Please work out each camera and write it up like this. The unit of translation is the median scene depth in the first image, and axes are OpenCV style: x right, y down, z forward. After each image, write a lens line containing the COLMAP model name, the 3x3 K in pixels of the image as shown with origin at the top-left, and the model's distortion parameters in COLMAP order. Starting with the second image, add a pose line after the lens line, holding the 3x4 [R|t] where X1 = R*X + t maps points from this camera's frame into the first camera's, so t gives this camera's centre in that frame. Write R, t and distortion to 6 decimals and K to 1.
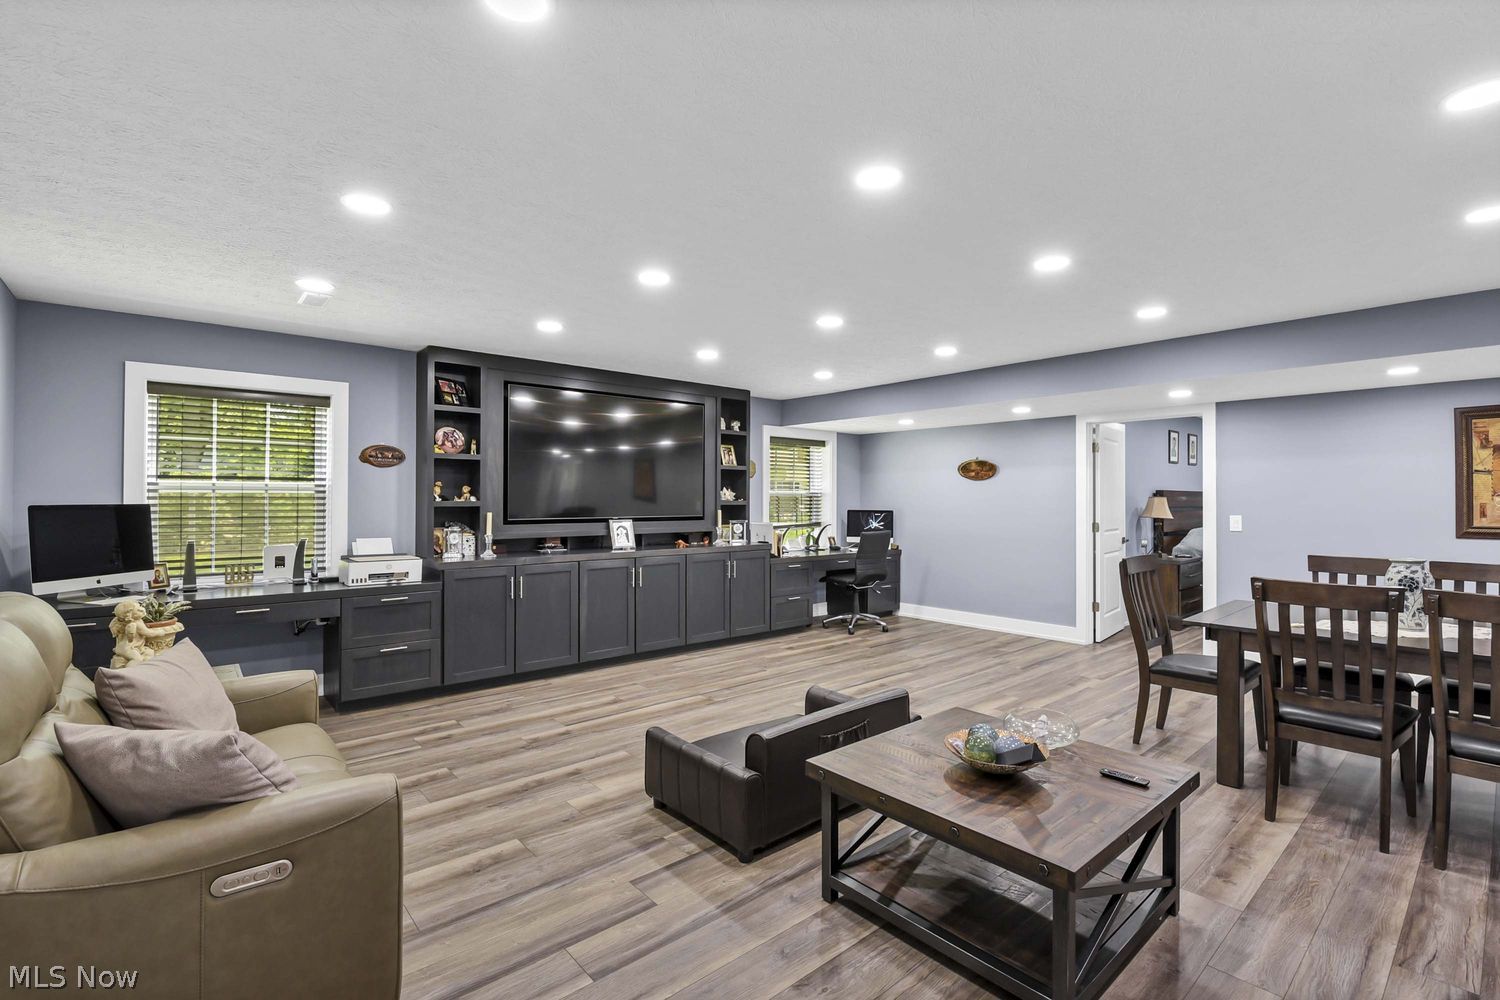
lens RADIAL K [[683.5, 0, 757.0], [0, 683.5, 489.7], [0, 0, 1]] dist [-0.011937, -0.004633]
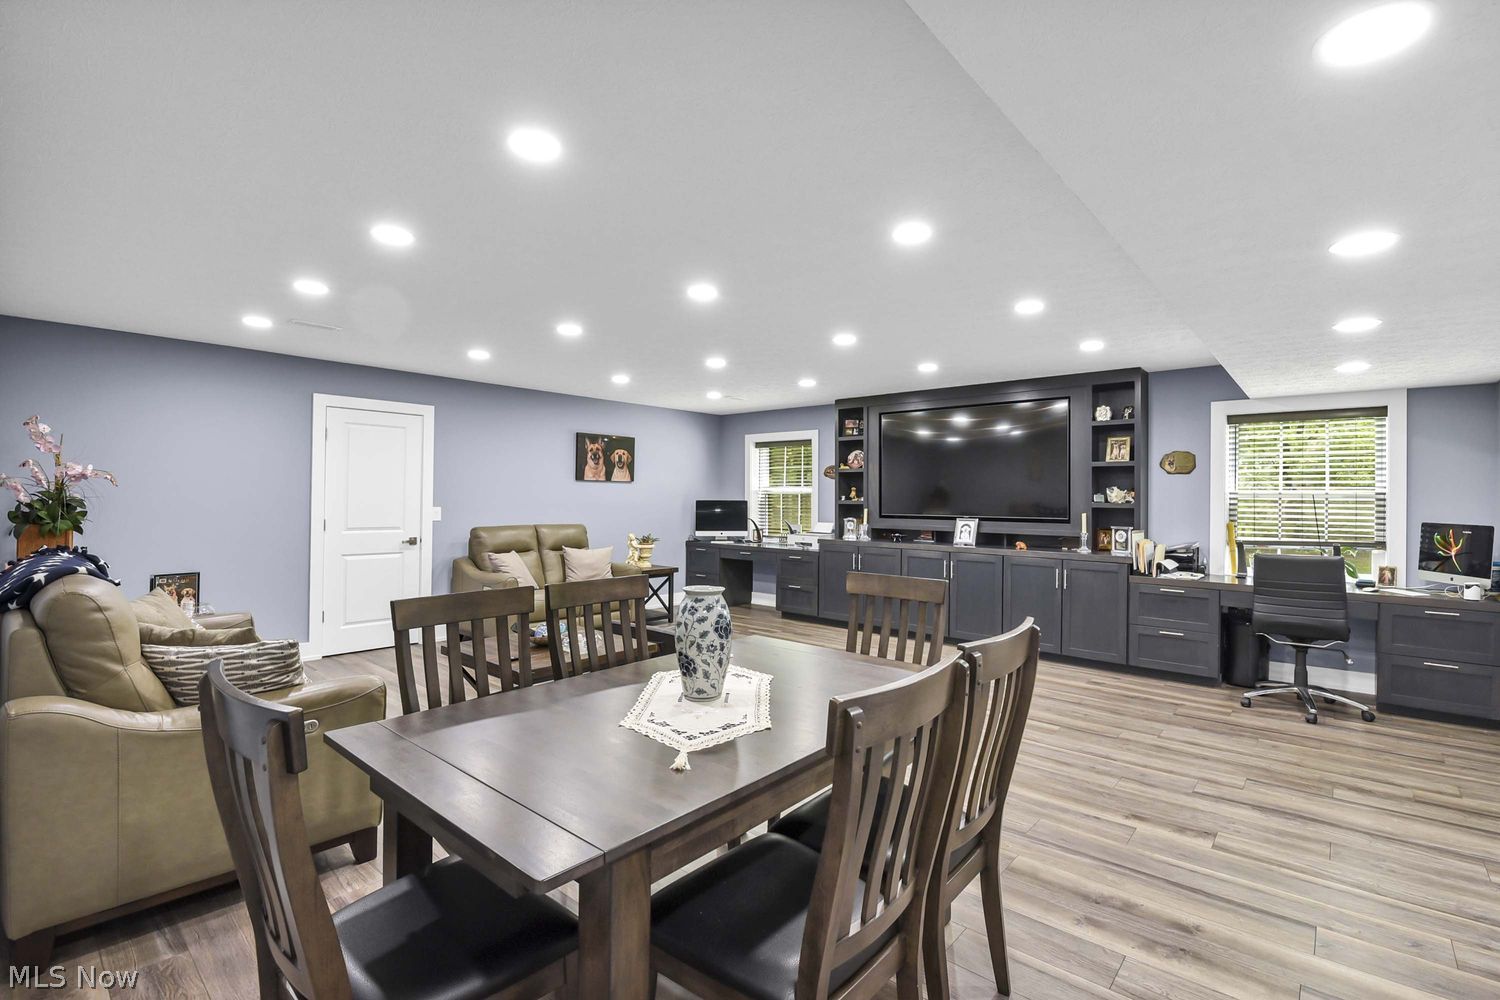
lens RADIAL K [[683.5, 0, 762.8], [0, 683.5, 495.7], [0, 0, 1]] dist [-0.011937, -0.004633]
pose [[0.135962, -0.002026, -0.990712, 1.091261], [0.004503, 0.999989, -0.001427, 0.007726], [0.990704, -0.004267, 0.135969, 0.656958]]
